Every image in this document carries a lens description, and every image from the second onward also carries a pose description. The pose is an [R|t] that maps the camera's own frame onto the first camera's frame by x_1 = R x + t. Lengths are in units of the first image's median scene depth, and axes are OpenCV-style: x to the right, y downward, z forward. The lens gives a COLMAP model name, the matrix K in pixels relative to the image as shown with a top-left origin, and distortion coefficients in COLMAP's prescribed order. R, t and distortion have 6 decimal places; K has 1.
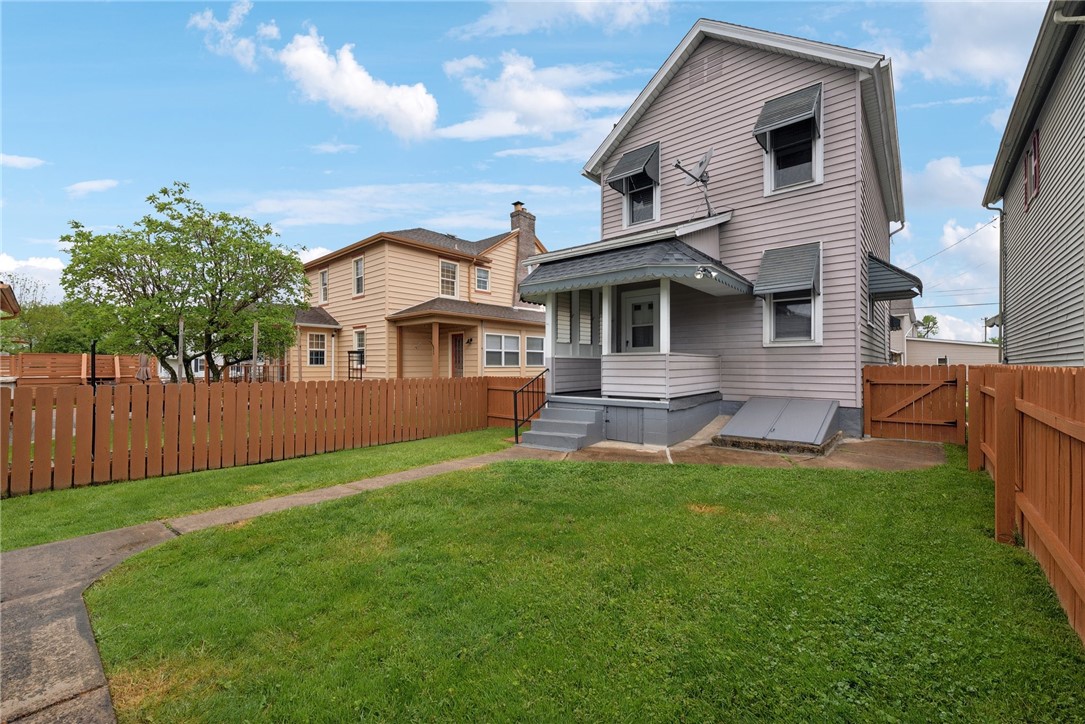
lens RADIAL K [[436.0, 0, 546.9], [0, 436.0, 366.8], [0, 0, 1]] dist [0.012684, -0.000001]
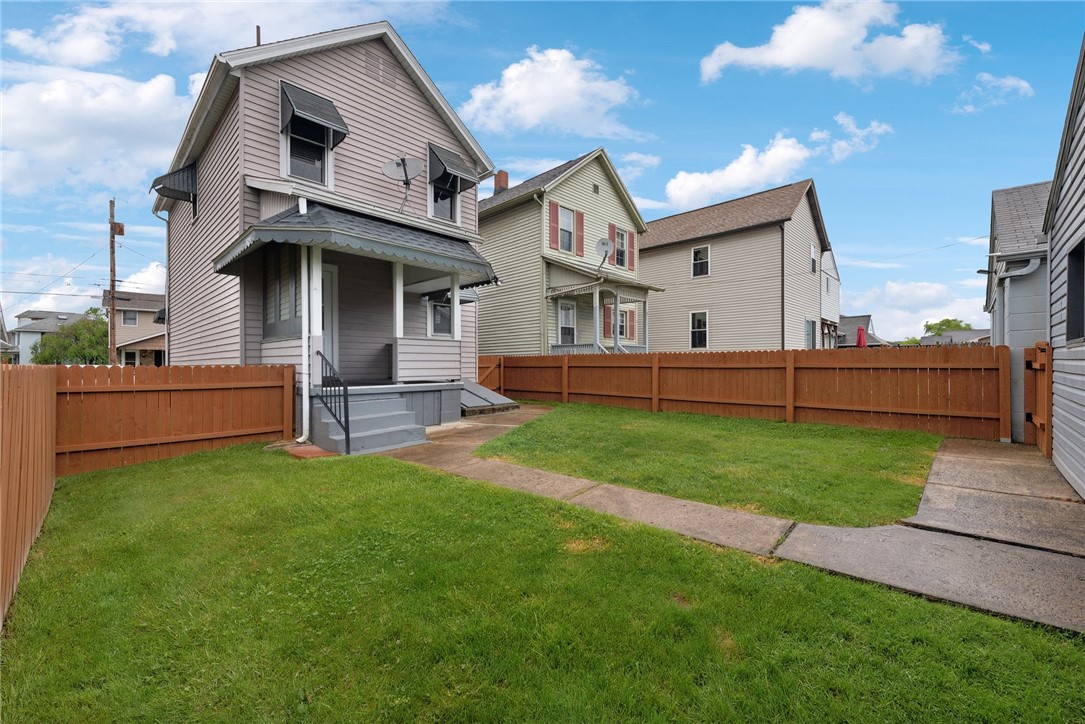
lens RADIAL K [[436.0, 0, 546.9], [0, 436.0, 366.8], [0, 0, 1]] dist [0.012684, -0.000001]
pose [[0.048629, -0.003478, 0.998811, -0.753310], [0.001919, 0.999992, 0.003389, 0.030972], [-0.998815, 0.001752, 0.048635, 0.629870]]
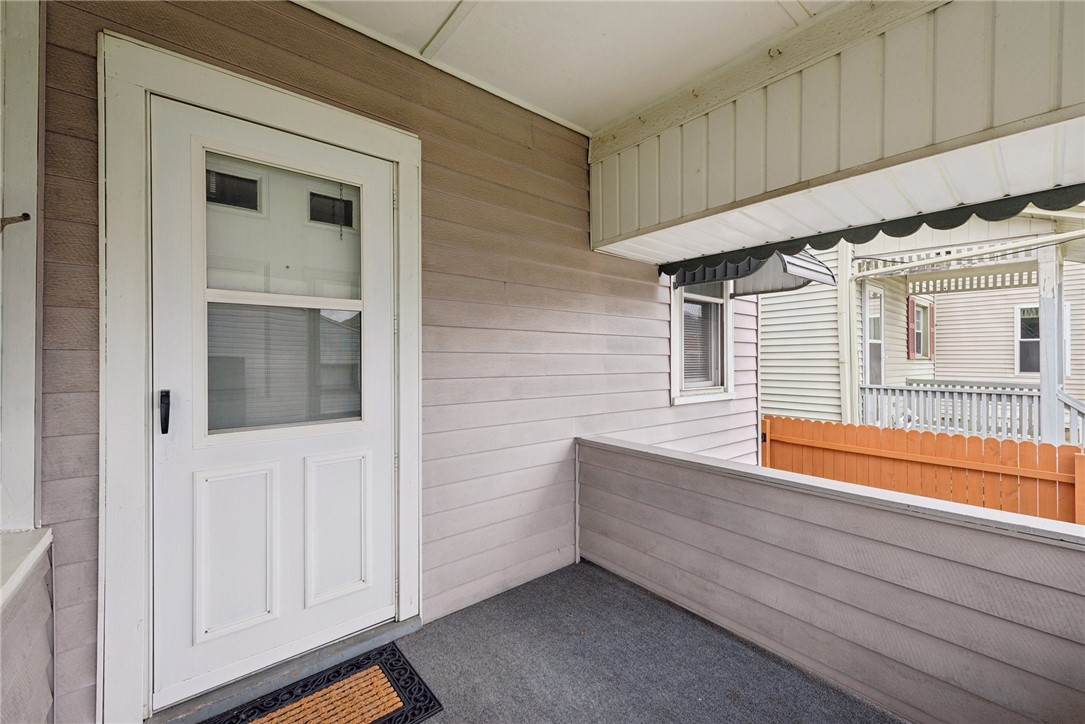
lens RADIAL K [[434.2, 0, 542.5], [0, 434.2, 362.0], [0, 0, 1]] dist [0.001541, -0.000066]
pose [[0.169653, -0.006830, 0.985480, 0.081069], [-0.000658, 0.999975, 0.007044, -0.091082], [-0.985504, -0.001843, 0.169645, 1.094464]]
